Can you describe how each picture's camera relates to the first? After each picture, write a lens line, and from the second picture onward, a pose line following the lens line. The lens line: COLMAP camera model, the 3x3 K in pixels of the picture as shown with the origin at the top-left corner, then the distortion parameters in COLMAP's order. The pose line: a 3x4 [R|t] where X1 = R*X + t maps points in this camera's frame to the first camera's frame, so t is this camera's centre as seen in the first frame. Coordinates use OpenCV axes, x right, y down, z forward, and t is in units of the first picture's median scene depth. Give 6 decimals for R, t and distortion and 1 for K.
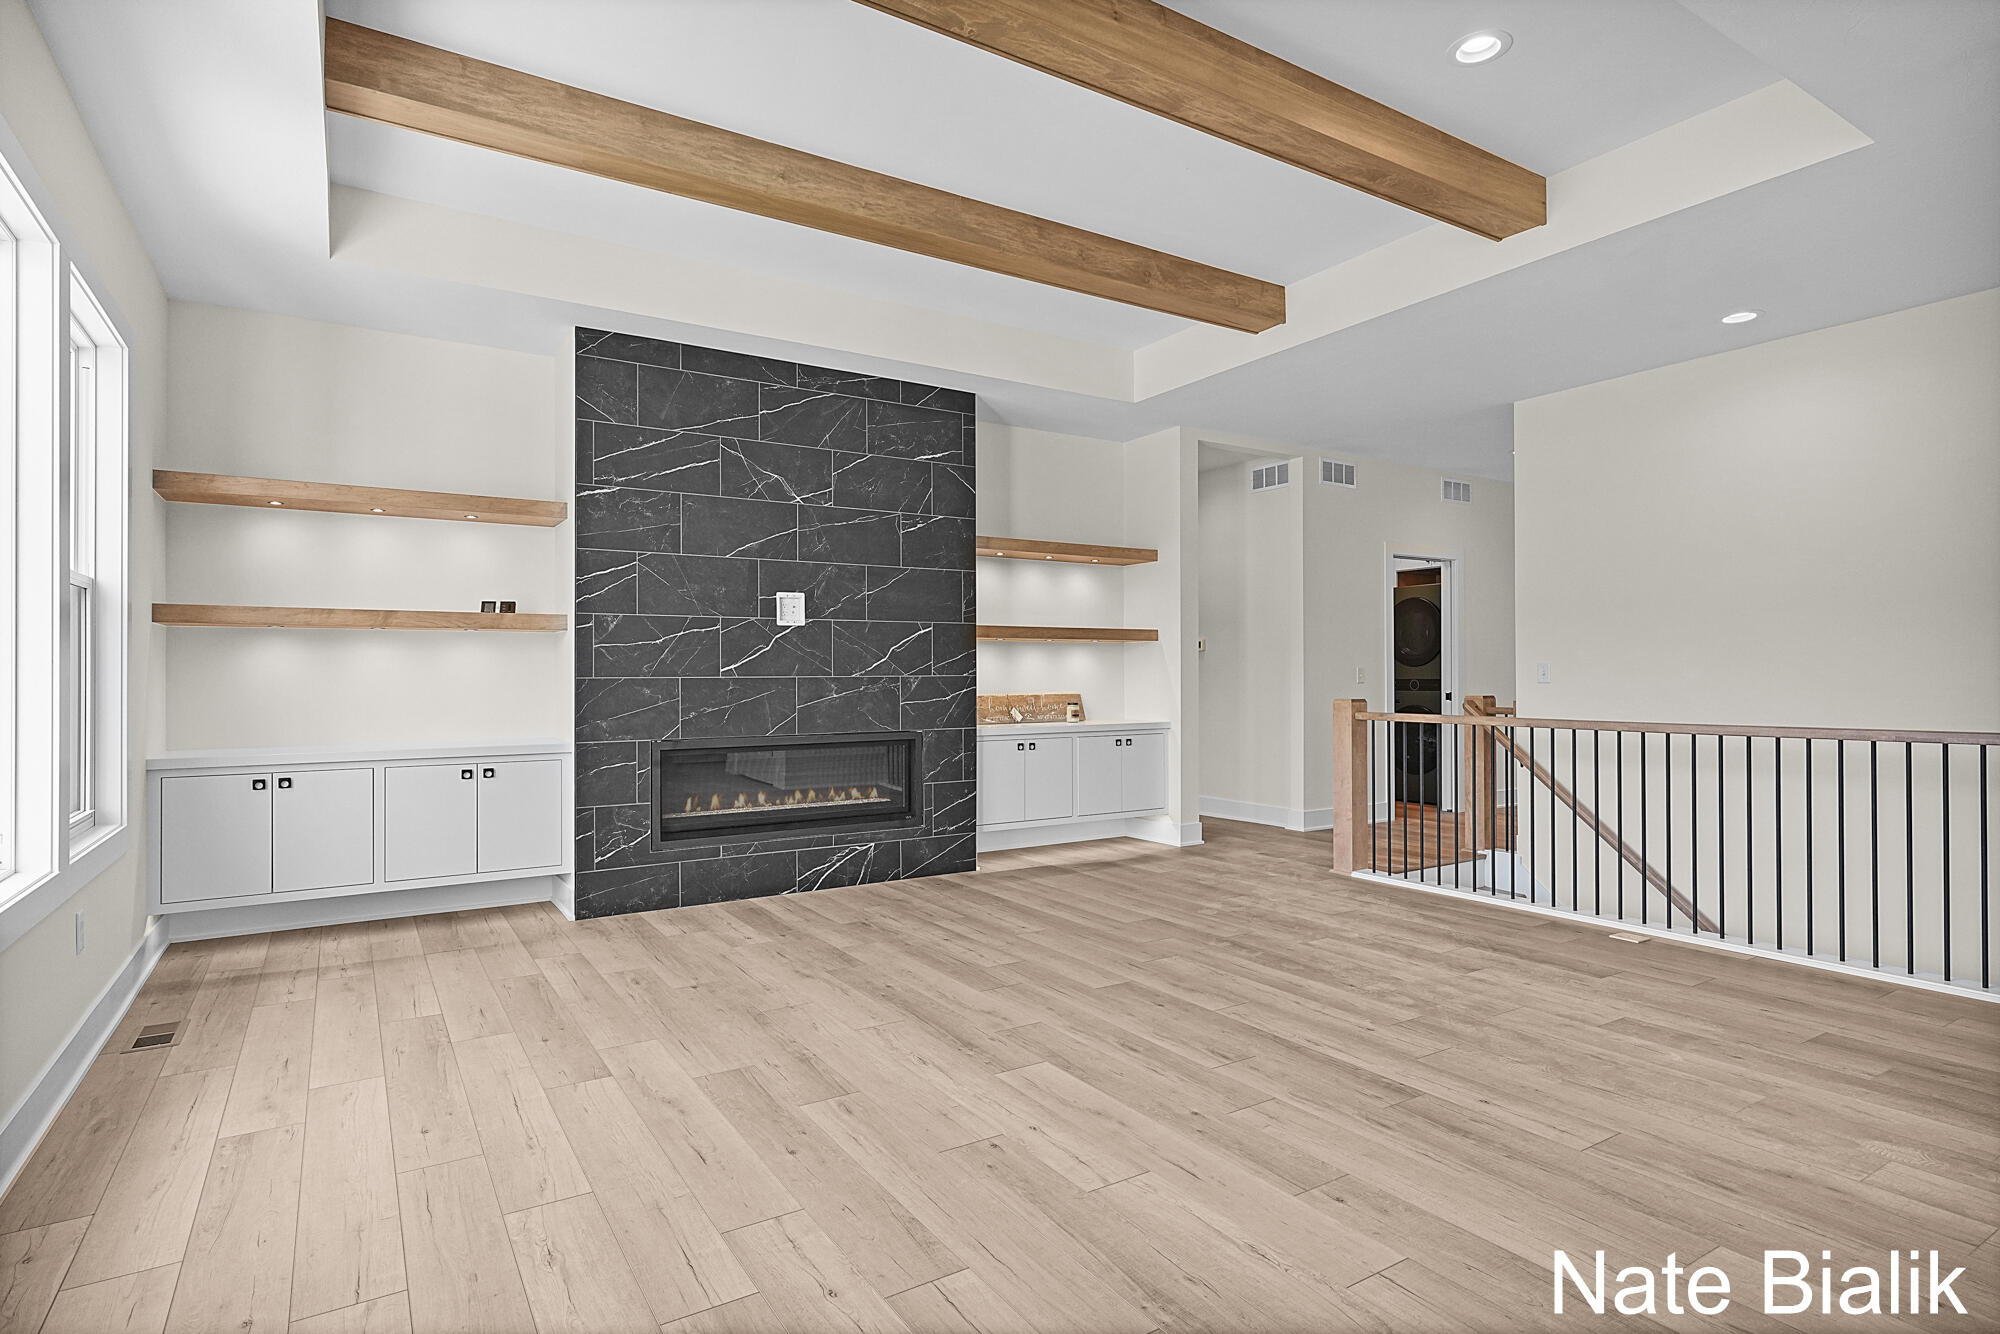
lens RADIAL K [[1033.2, 0, 1000.0], [0, 1033.2, 667.0], [0, 0, 1]] dist [0.002099, 0.000126]
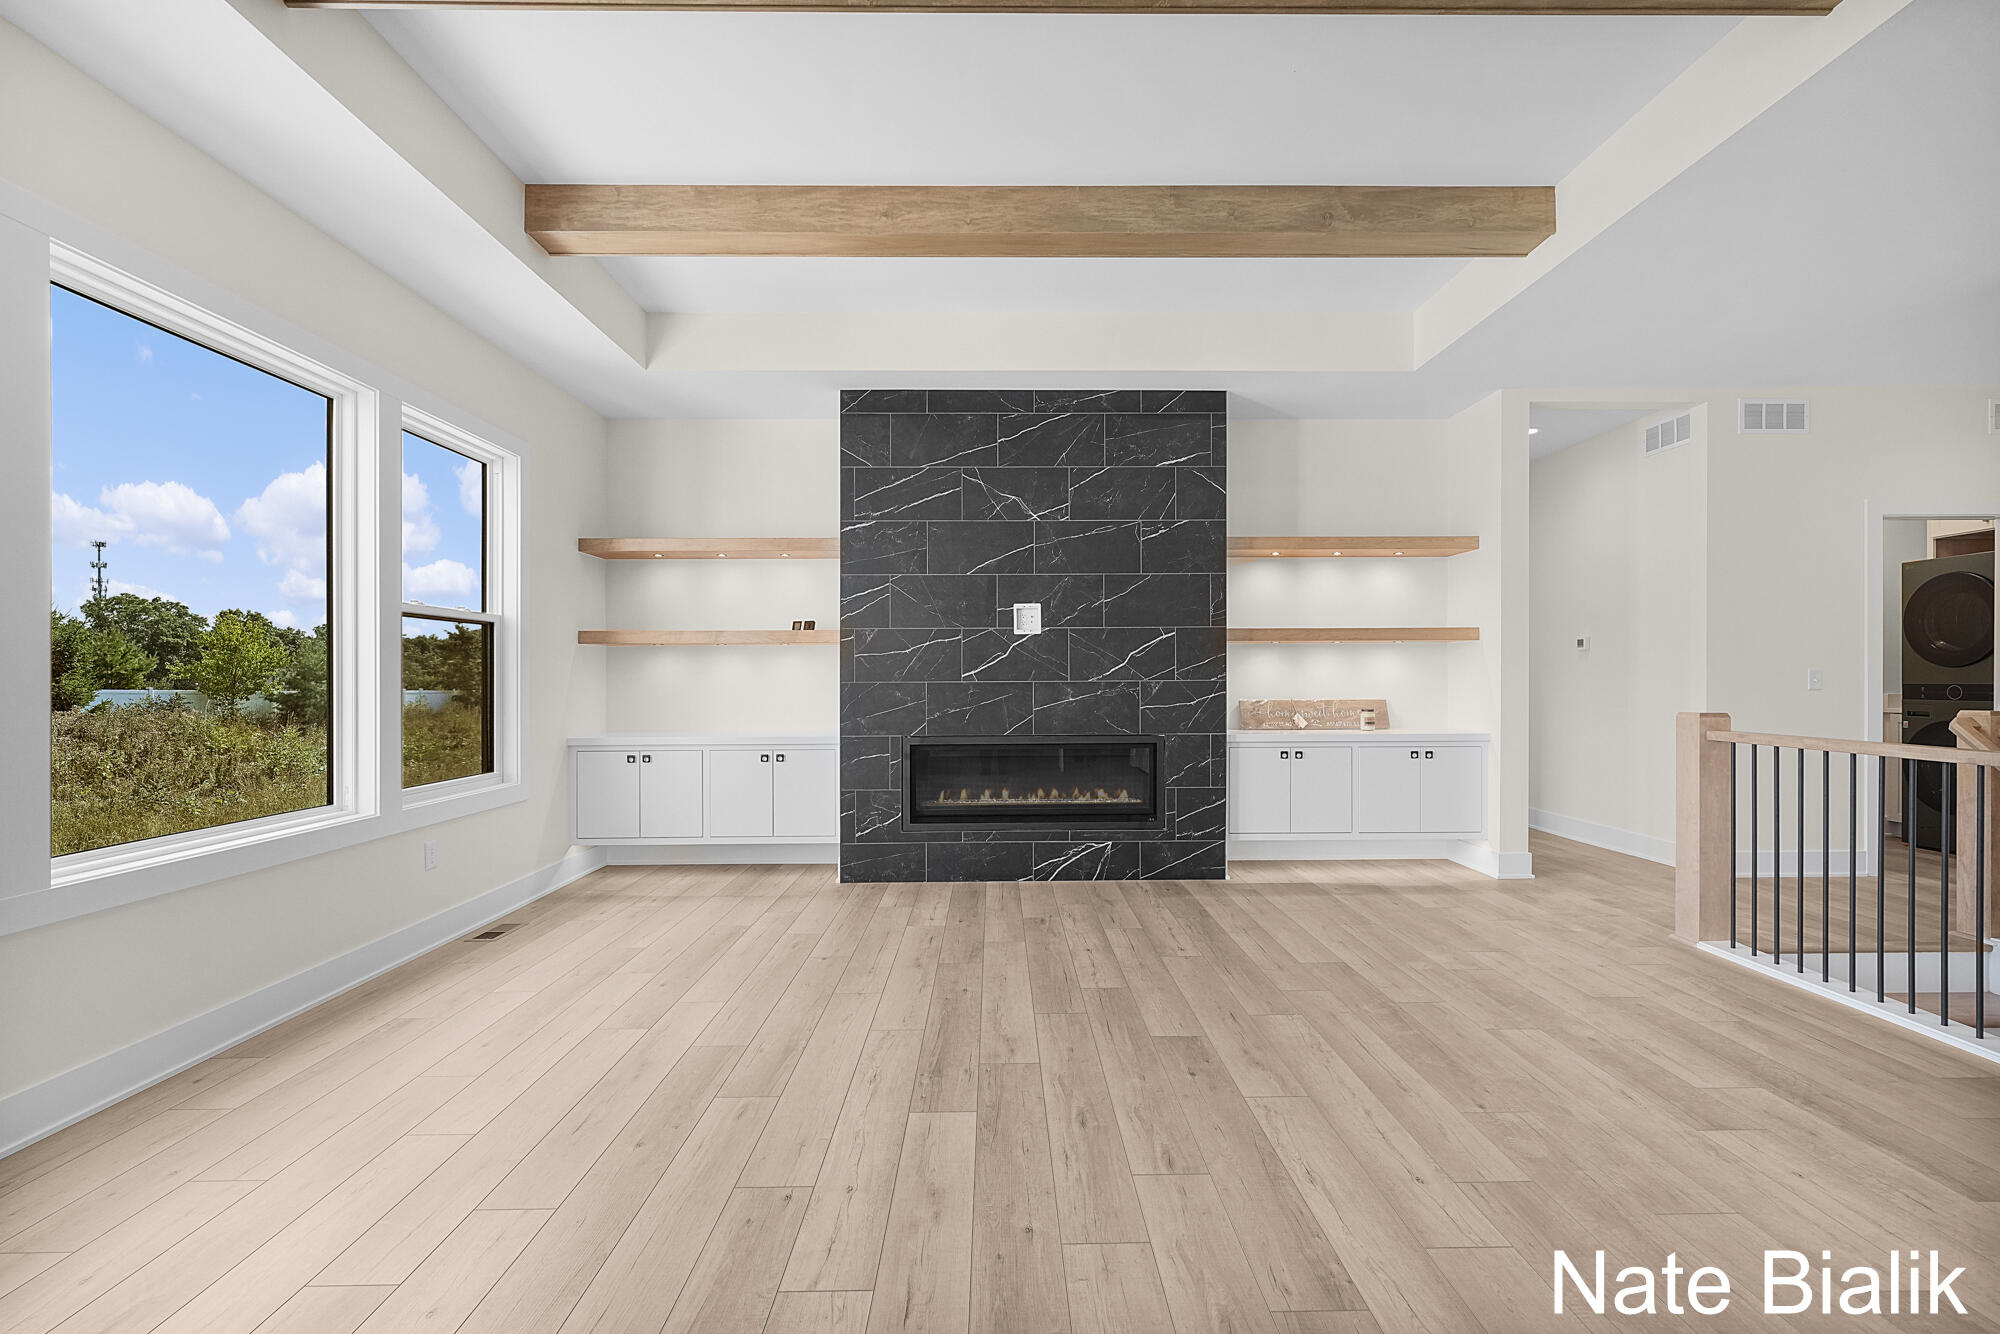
lens RADIAL K [[882.7, 0, 1004.6], [0, 882.7, 677.3], [0, 0, 1]] dist [0.001692, 0.000178]
pose [[0.851855, 0.000315, -0.523777, 0.278377], [0.004872, 0.999952, 0.008525, -0.003101], [0.523755, -0.009814, 0.851813, 0.211926]]
